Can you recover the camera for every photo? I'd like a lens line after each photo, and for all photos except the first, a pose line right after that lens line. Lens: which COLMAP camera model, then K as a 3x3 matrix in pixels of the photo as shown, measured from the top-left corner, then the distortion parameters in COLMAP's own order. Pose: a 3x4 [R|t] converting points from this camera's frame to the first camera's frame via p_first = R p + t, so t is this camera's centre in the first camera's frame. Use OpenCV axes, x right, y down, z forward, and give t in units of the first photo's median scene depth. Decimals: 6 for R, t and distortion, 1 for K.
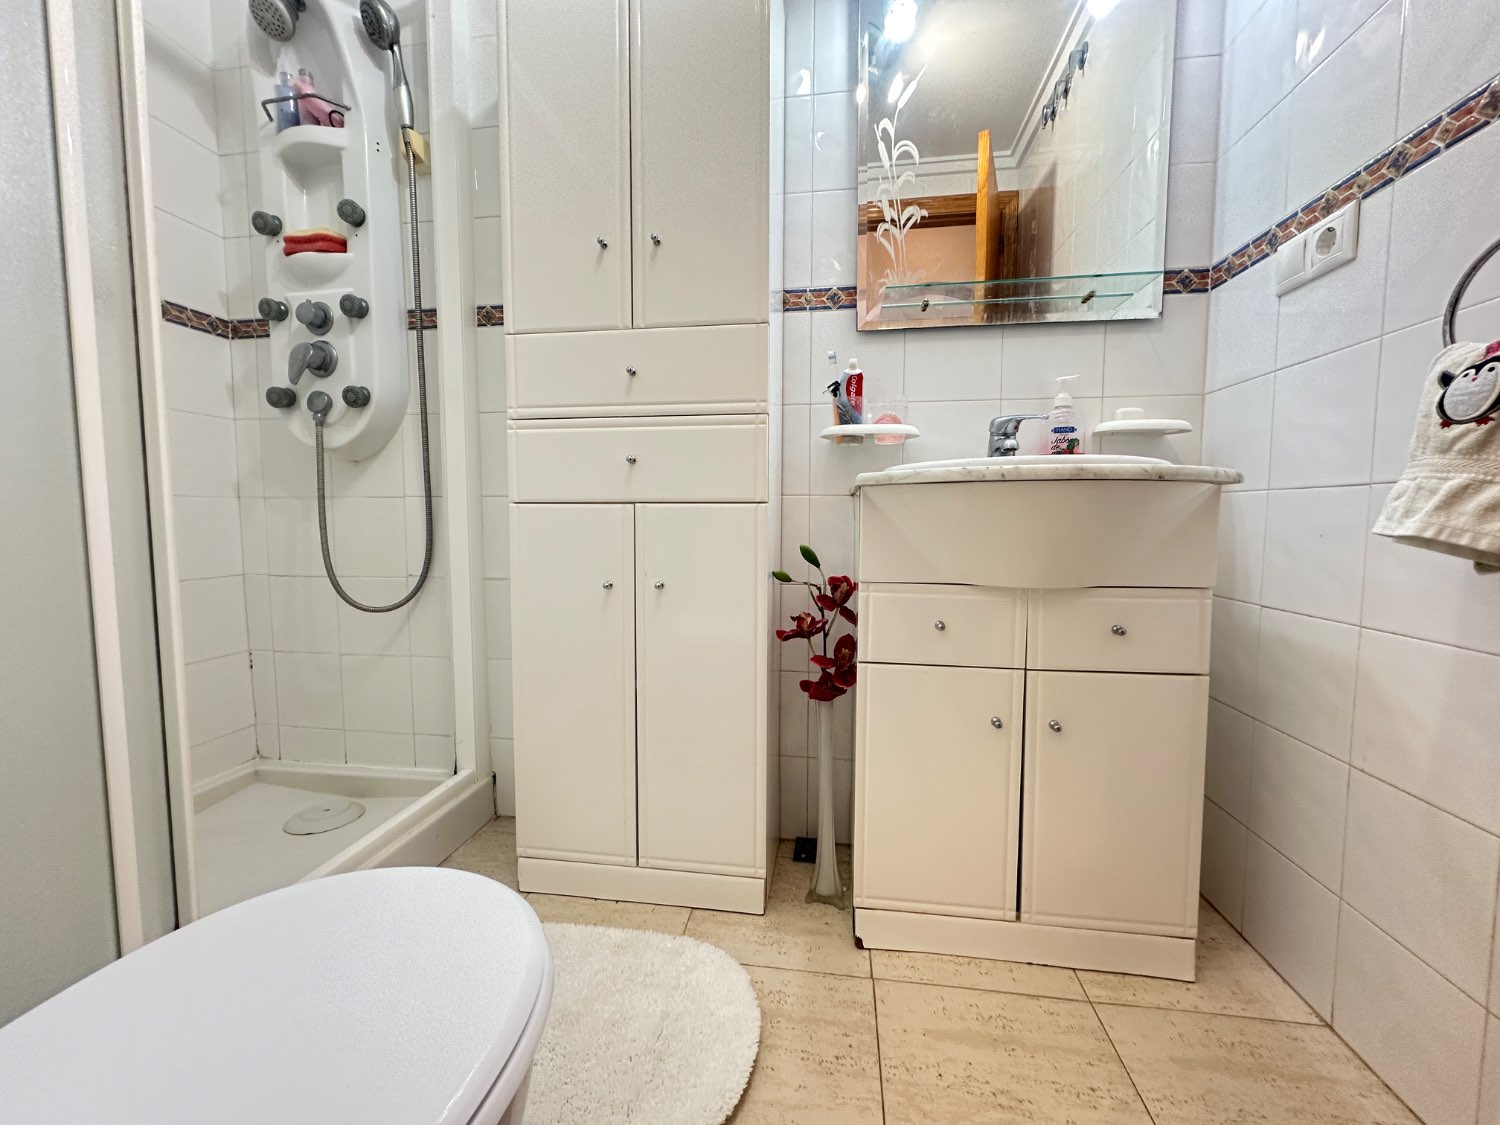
lens RADIAL K [[598.8, 0, 749.3], [0, 598.8, 563.1], [0, 0, 1]] dist [-0.002694, 0.000696]
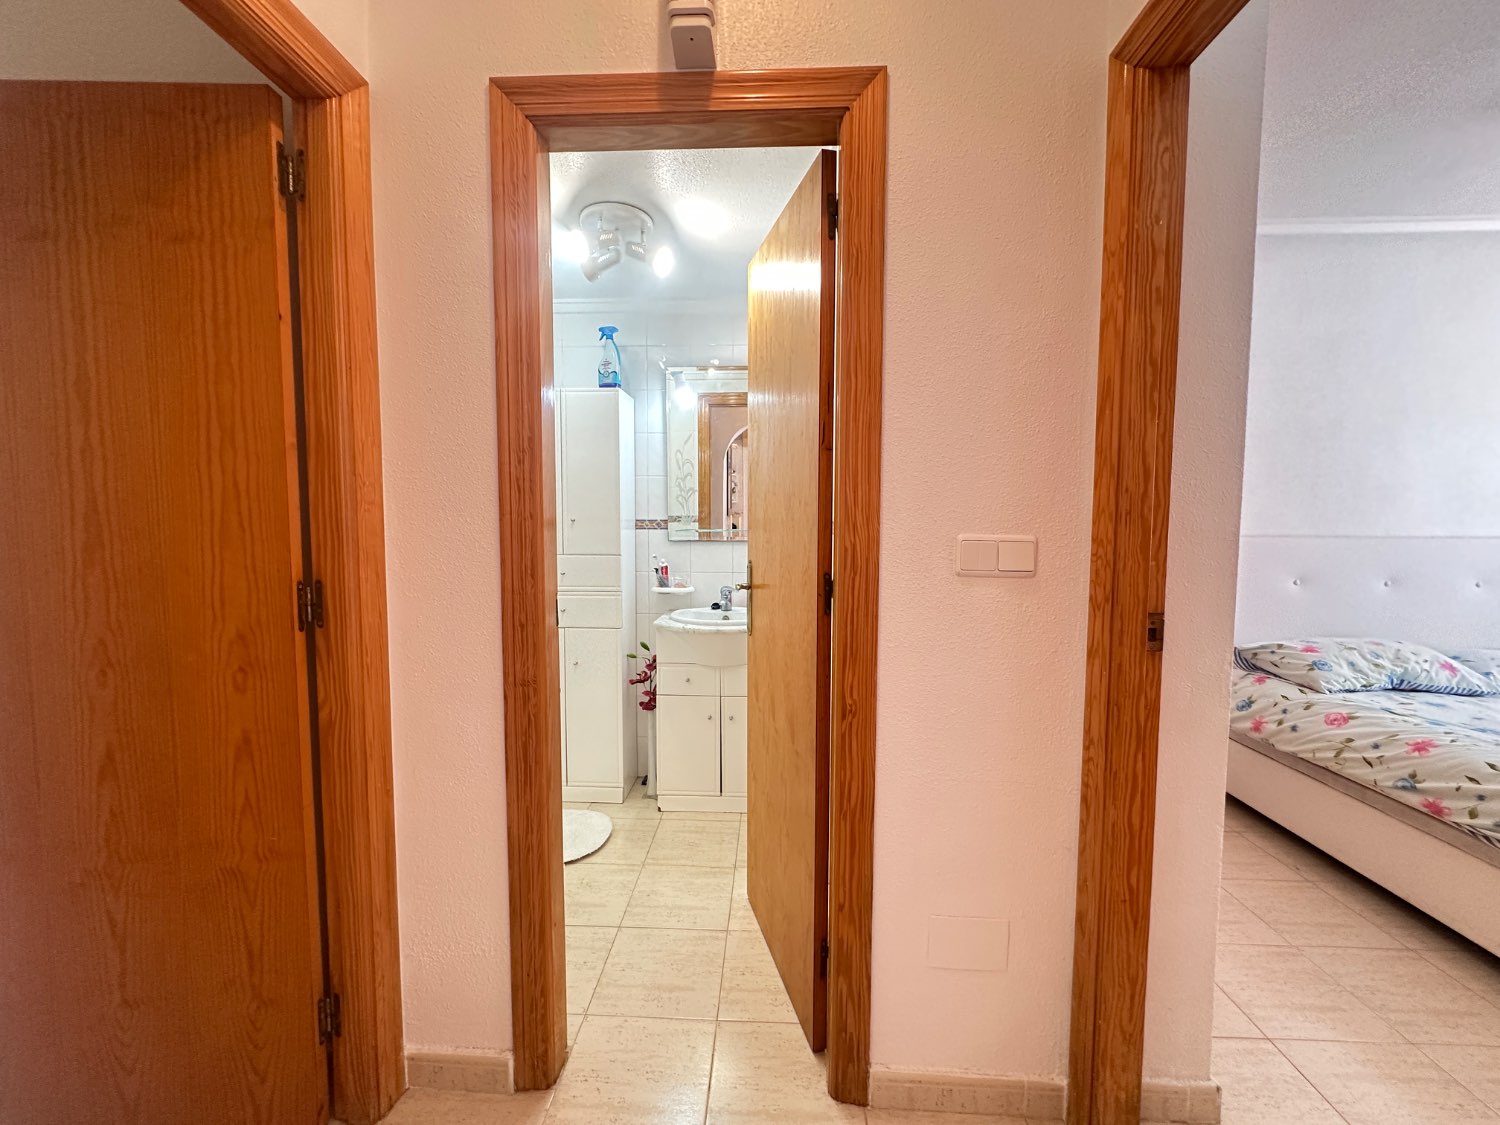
lens RADIAL K [[598.8, 0, 754.2], [0, 598.8, 560.6], [0, 0, 1]] dist [-0.002694, 0.000696]
pose [[0.993937, -0.005769, 0.109798, 0.271237], [0.006605, 0.999952, -0.007253, -0.322569], [-0.109751, 0.007934, 0.993927, -1.315084]]
